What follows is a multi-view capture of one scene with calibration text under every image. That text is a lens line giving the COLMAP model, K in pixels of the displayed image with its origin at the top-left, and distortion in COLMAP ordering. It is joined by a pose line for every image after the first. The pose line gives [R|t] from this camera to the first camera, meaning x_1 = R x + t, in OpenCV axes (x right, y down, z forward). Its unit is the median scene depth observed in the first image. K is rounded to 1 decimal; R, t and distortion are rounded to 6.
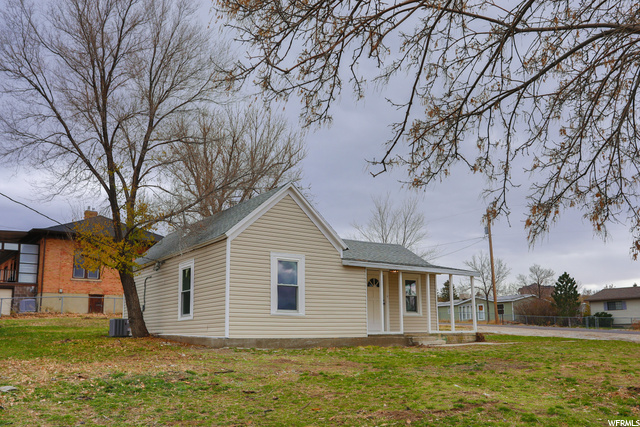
lens RADIAL K [[543.4, 0, 320.0], [0, 543.4, 213.5], [0, 0, 1]] dist [-0.006625, -0.001029]
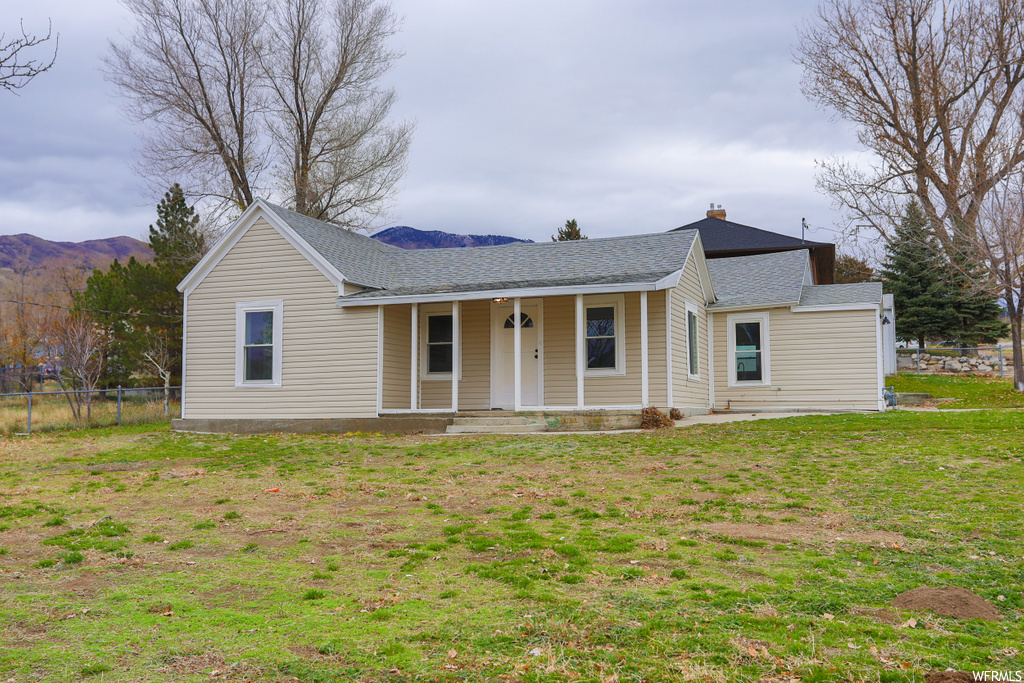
lens RADIAL K [[992.5, 0, 512.0], [0, 992.5, 341.5], [0, 0, 1]] dist [0.001532, 0.000361]
pose [[0.568637, -0.057764, -0.820558, 1.102022], [0.183287, 0.981351, 0.057932, 0.103709], [0.801909, -0.183340, 0.568620, 0.490683]]
